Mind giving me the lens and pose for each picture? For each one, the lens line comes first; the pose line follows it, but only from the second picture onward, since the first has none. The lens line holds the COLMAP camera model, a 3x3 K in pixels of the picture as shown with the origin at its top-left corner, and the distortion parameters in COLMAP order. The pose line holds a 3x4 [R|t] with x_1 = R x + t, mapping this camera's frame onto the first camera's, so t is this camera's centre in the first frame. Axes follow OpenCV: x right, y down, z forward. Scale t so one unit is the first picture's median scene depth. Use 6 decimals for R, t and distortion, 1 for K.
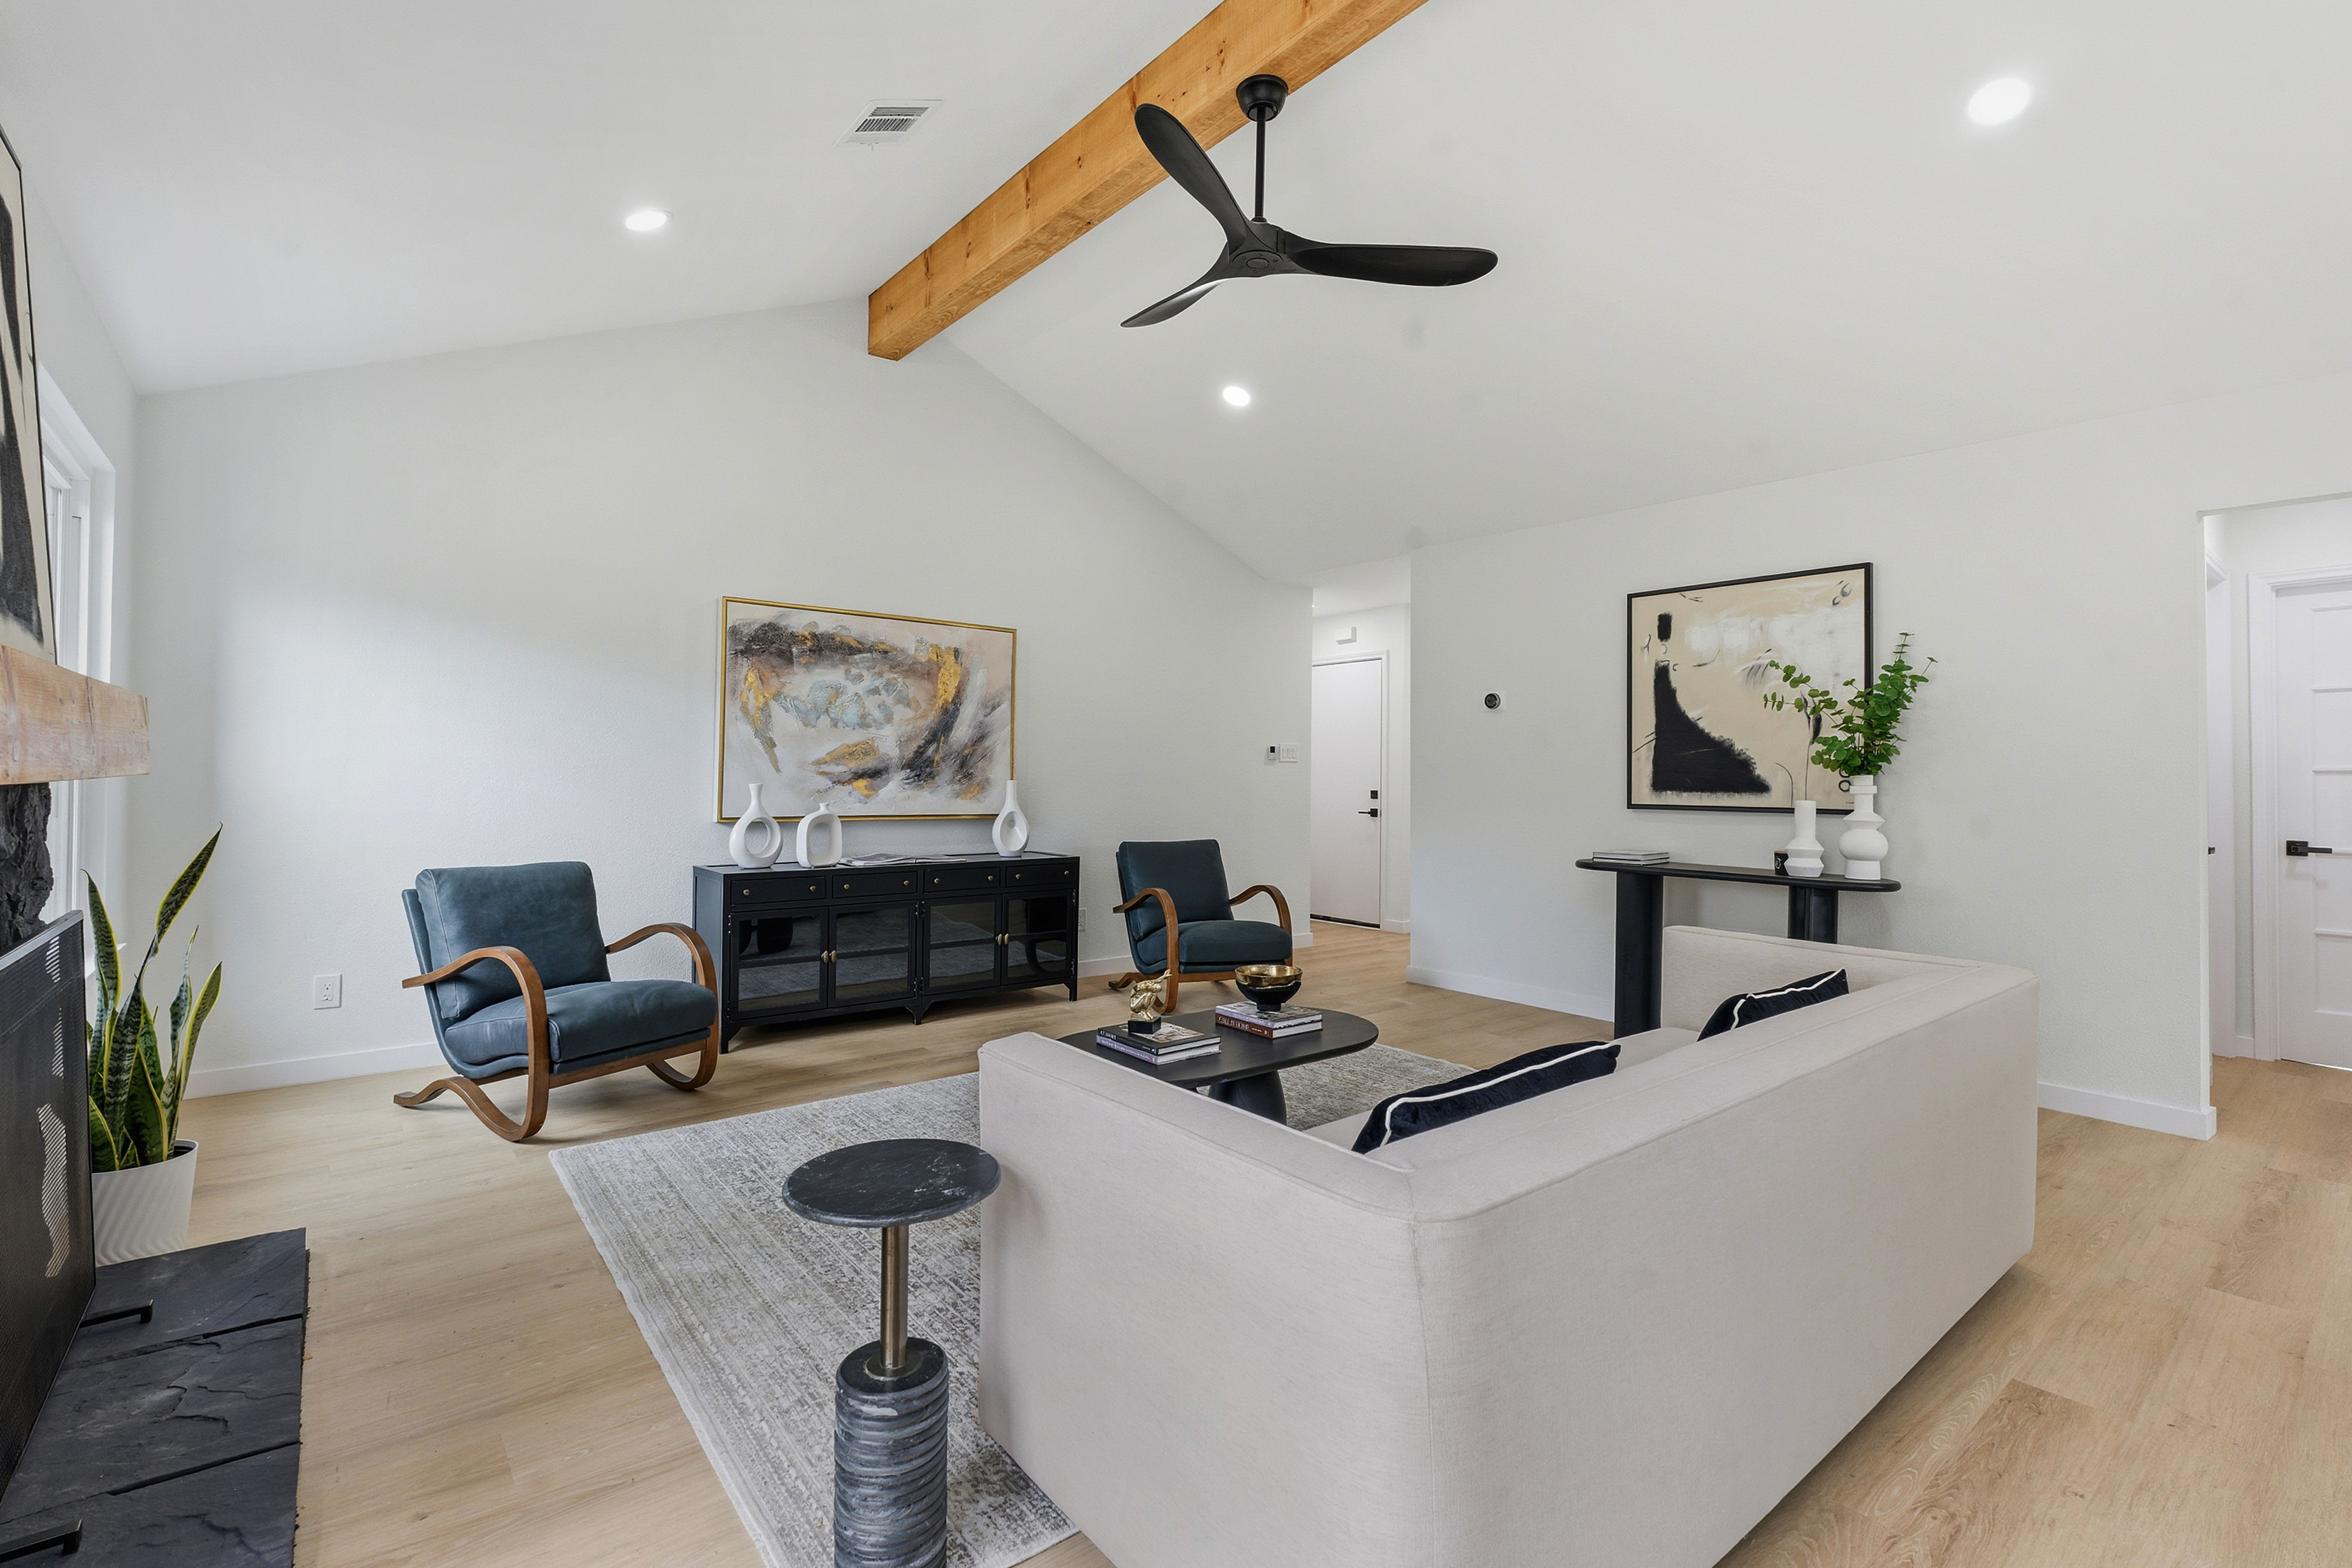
lens RADIAL K [[1063.0, 0, 1176.6], [0, 1063.0, 753.4], [0, 0, 1]] dist [-0.014728, 0.005352]
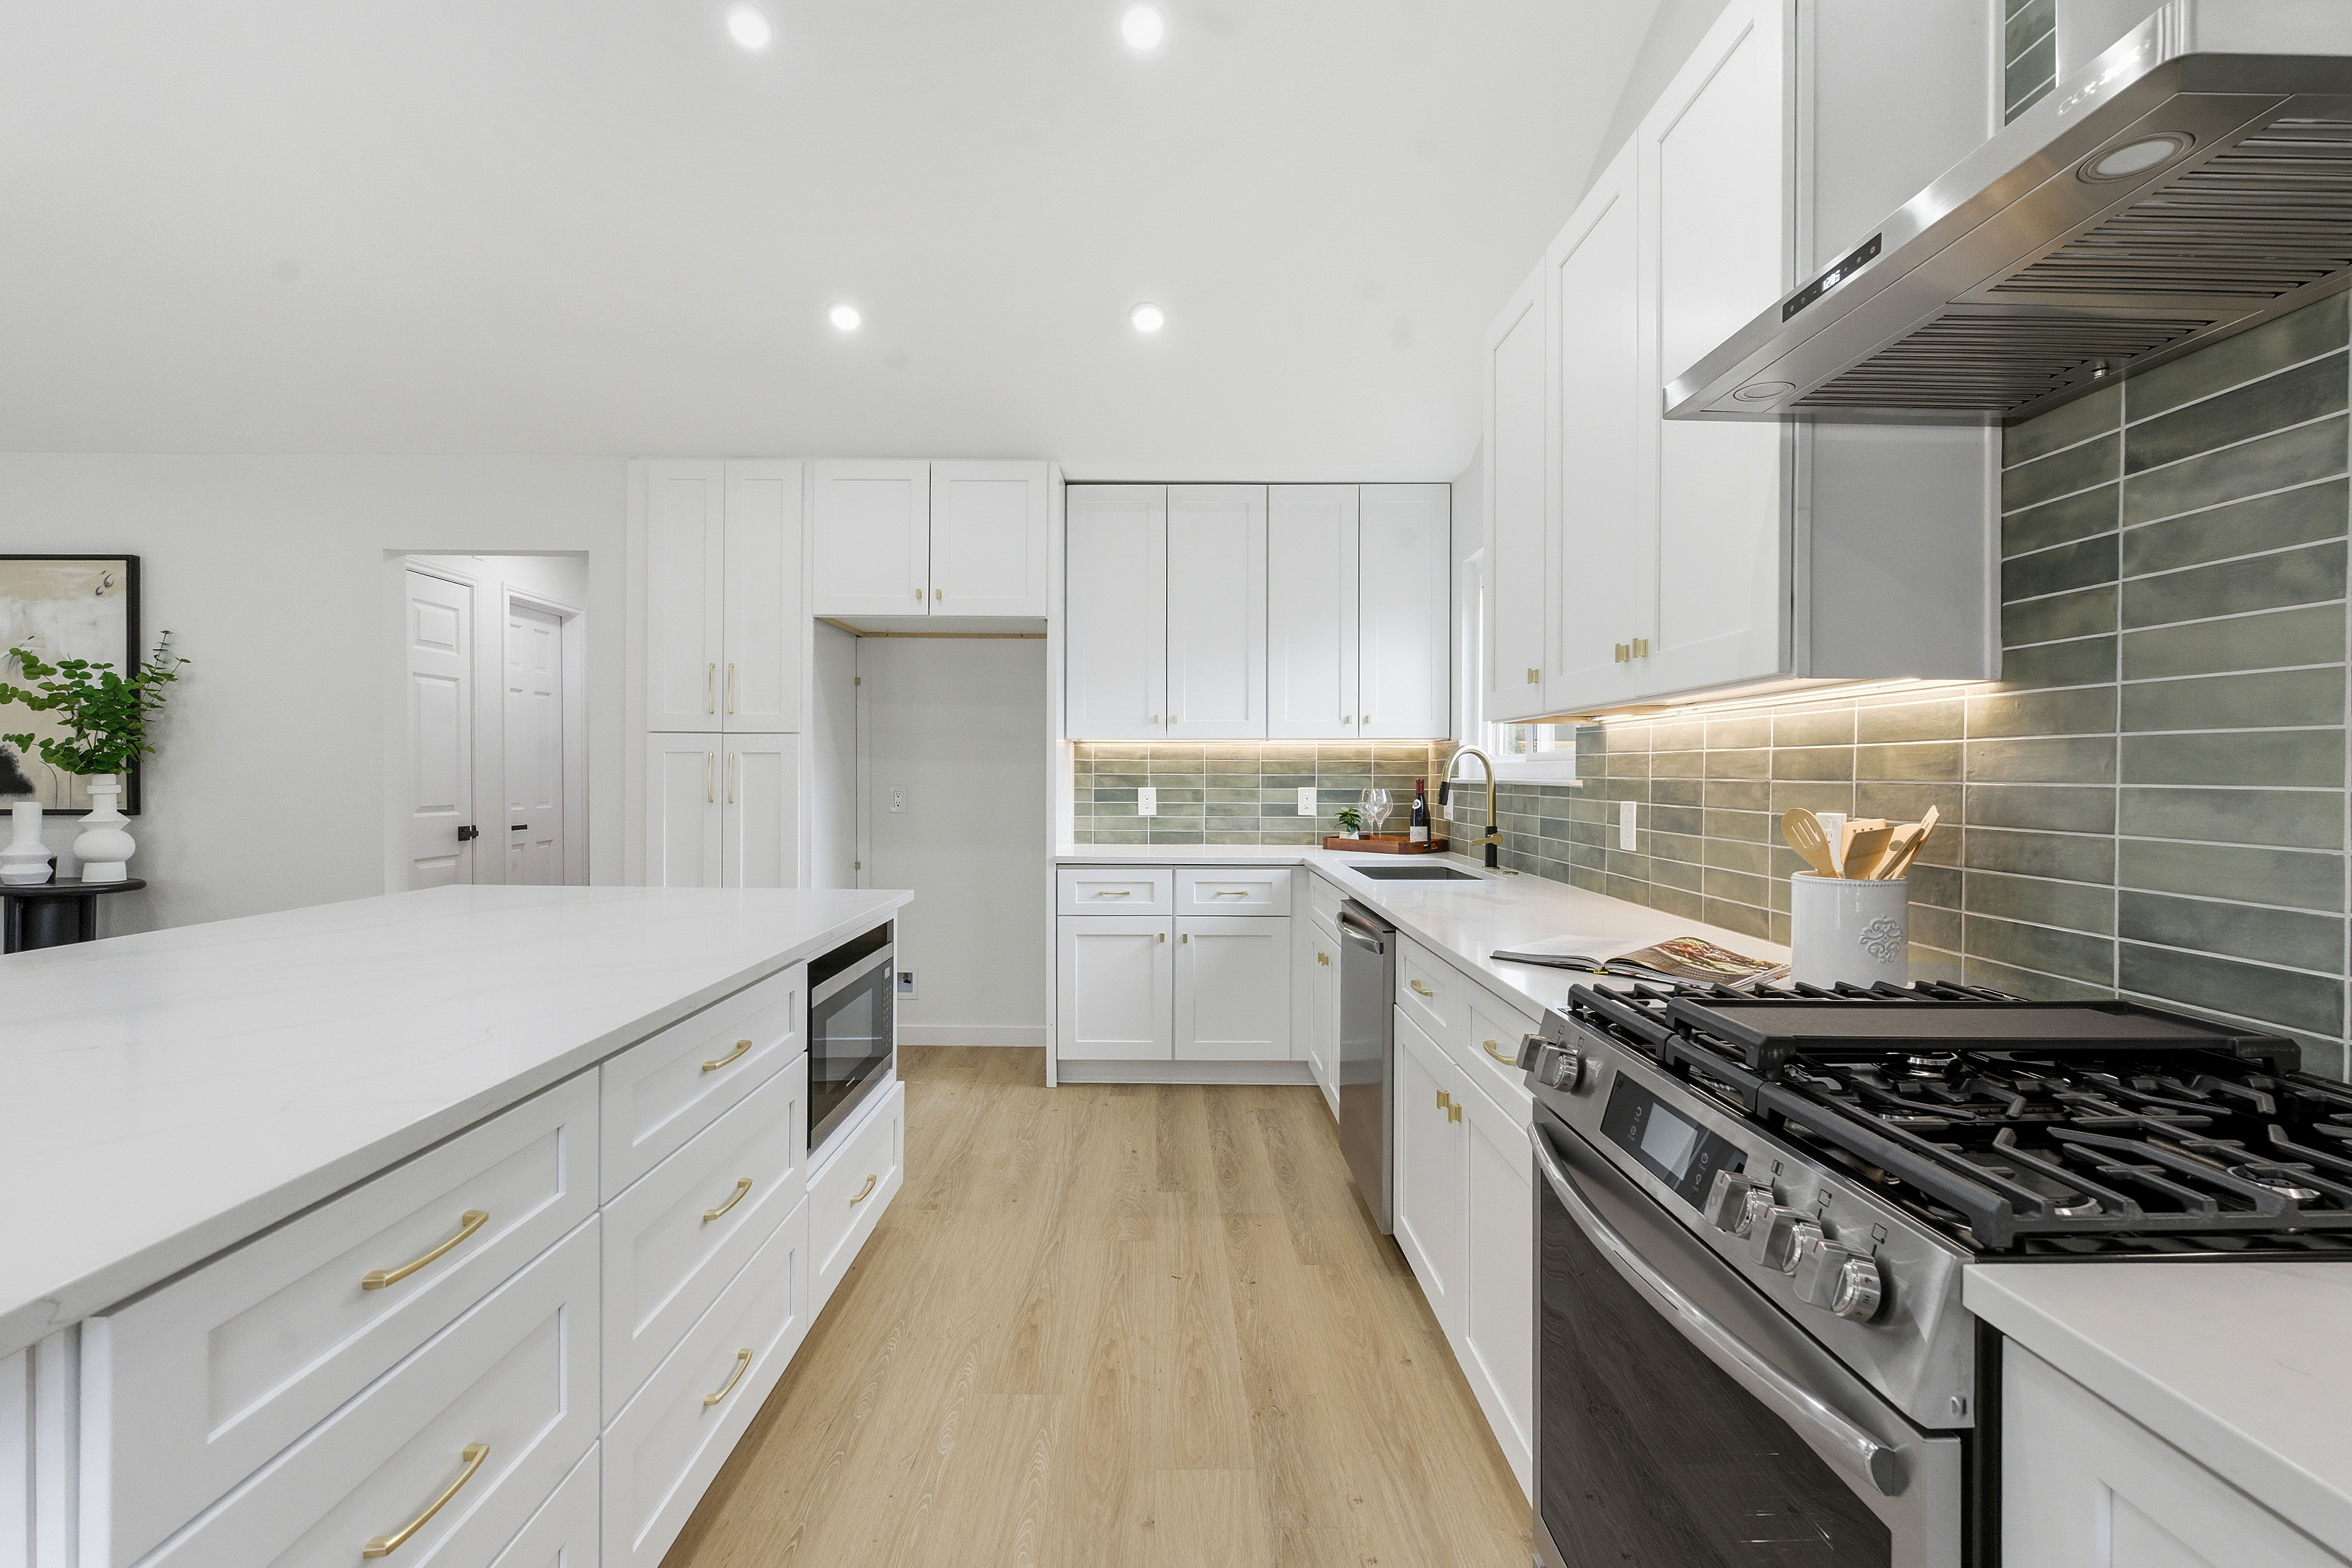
lens RADIAL K [[1036.6, 0, 1175.7], [0, 1036.6, 777.6], [0, 0, 1]] dist [-0.003834, -0.000032]
pose [[0.618522, -0.012279, 0.785672, 0.418366], [-0.011981, 0.999614, 0.025054, -0.009353], [-0.785676, -0.024910, 0.618136, -0.289659]]
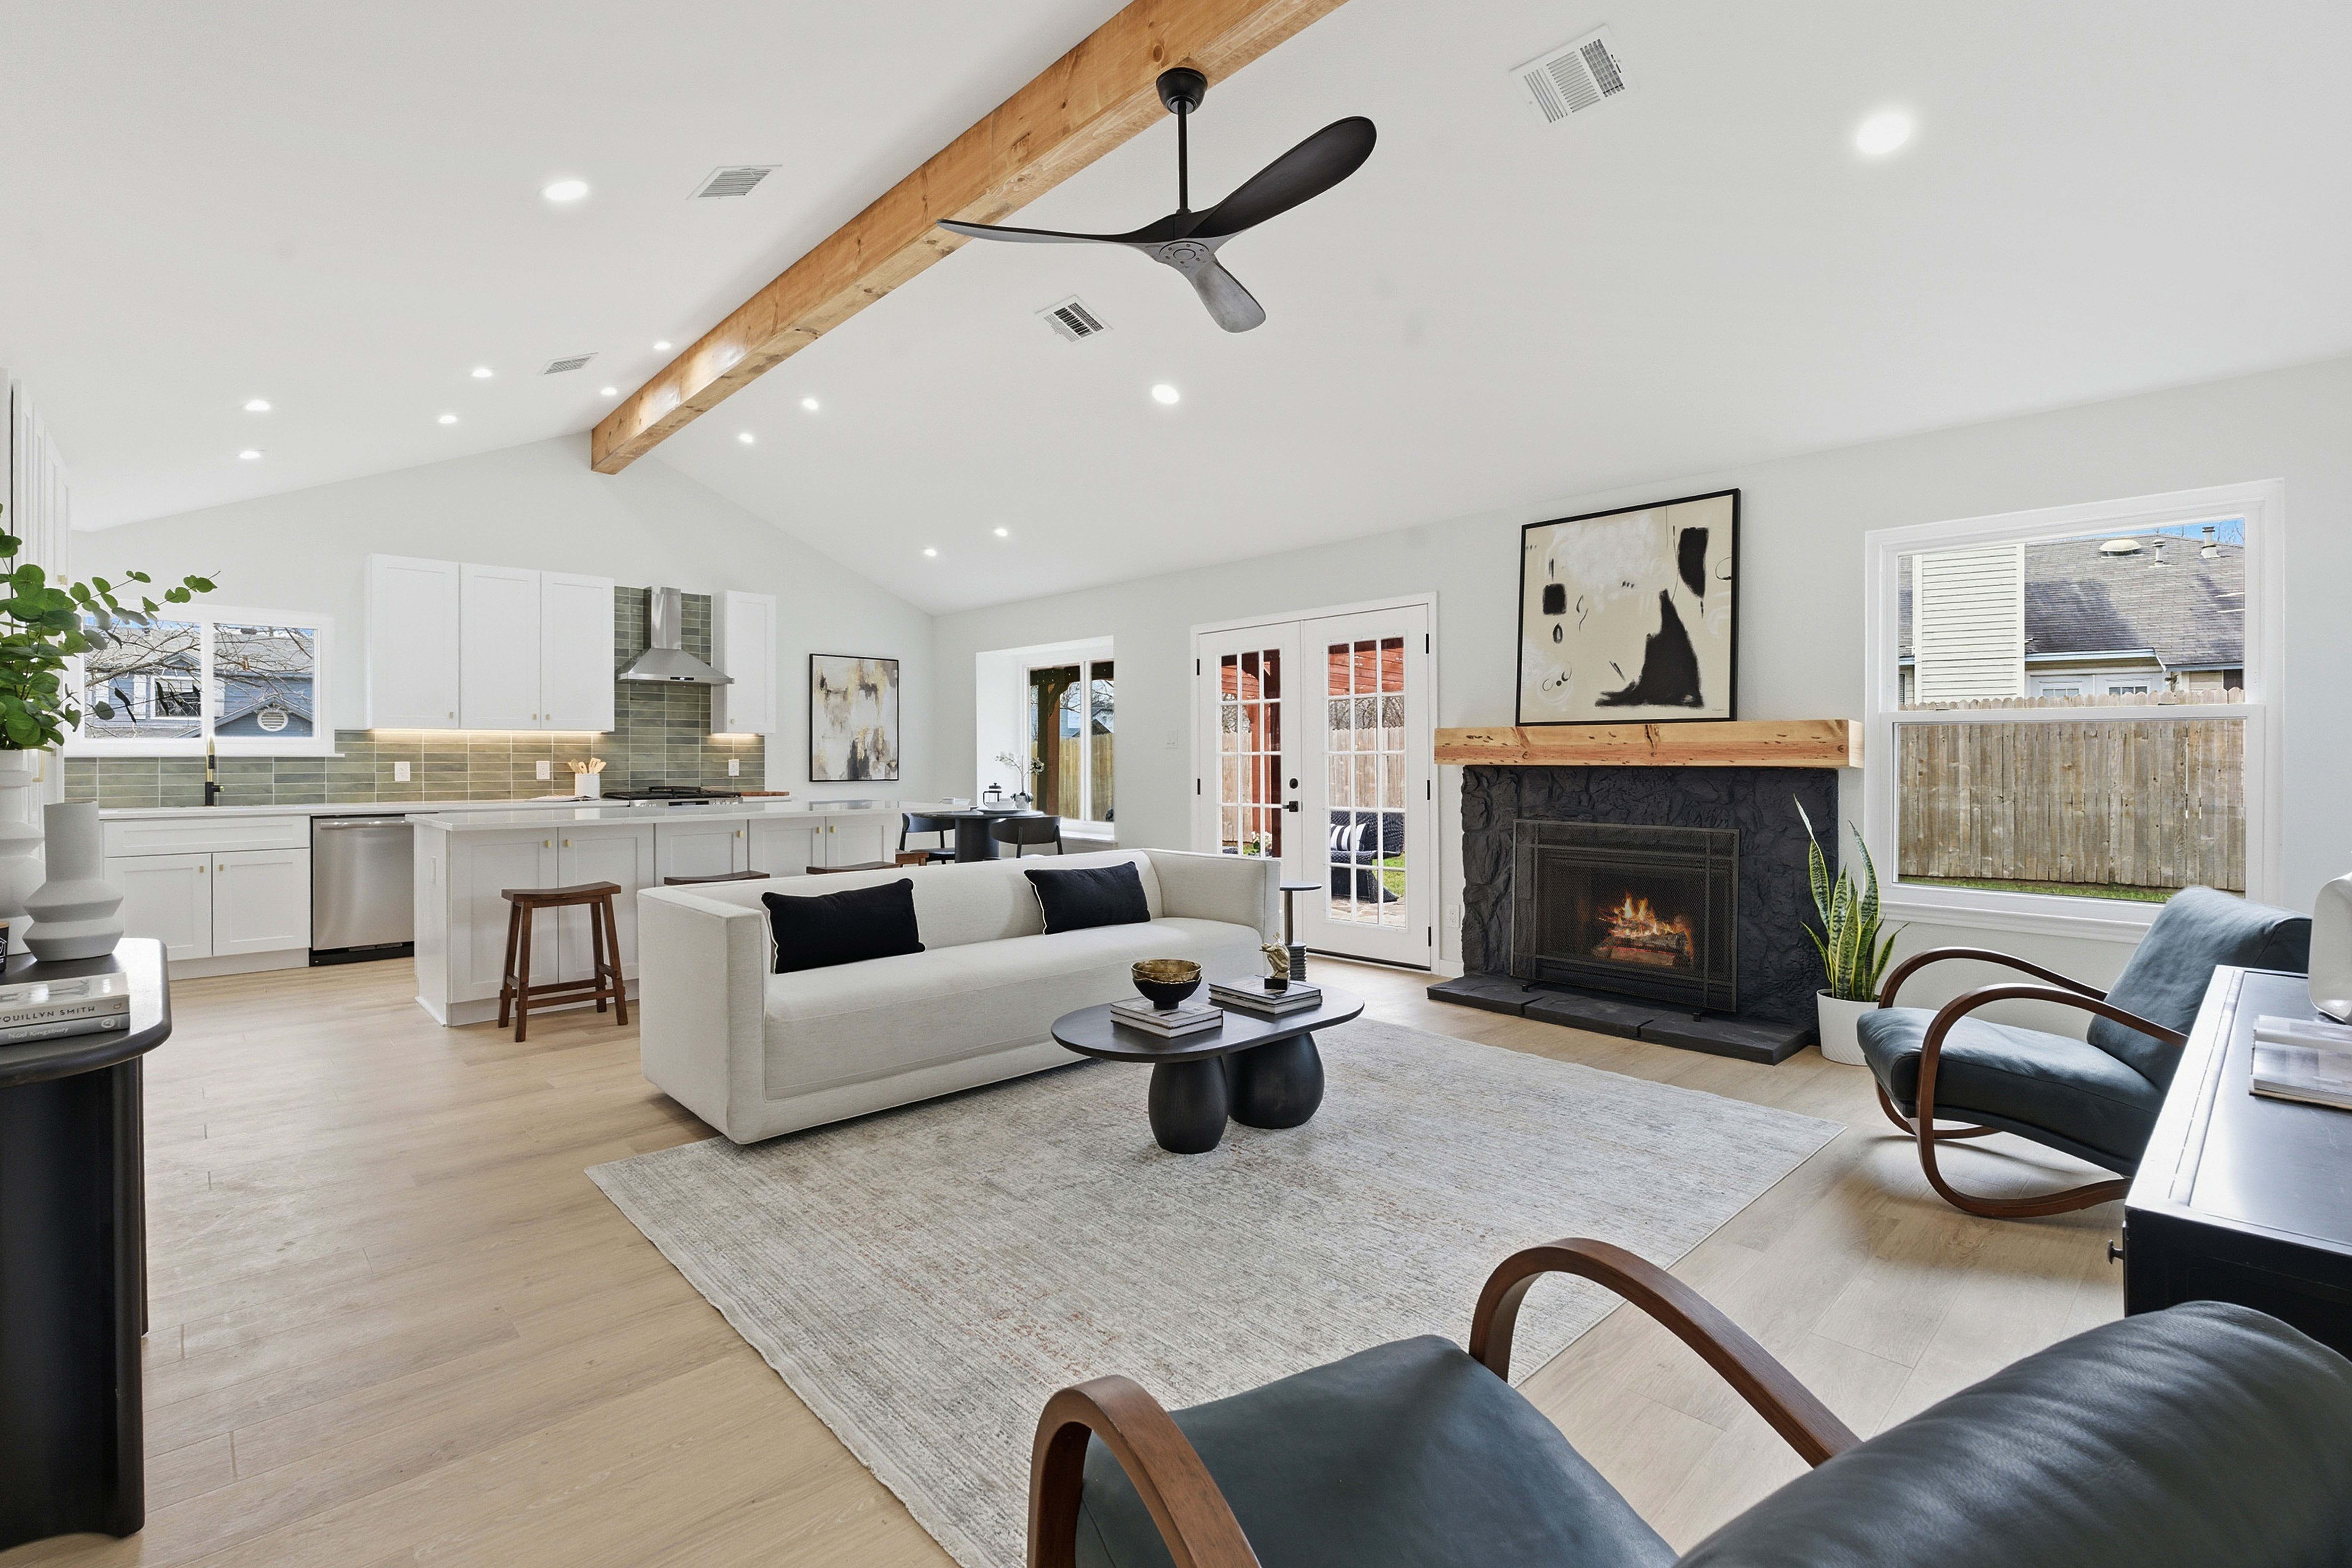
lens RADIAL K [[1068.4, 0, 1175.4], [0, 1068.4, 763.9], [0, 0, 1]] dist [-0.022482, 0.012024]
pose [[-0.996854, -0.009893, -0.078634, 0.100936], [-0.008988, 0.999889, -0.011852, 0.022622], [0.078742, -0.011108, -0.996833, 1.262931]]
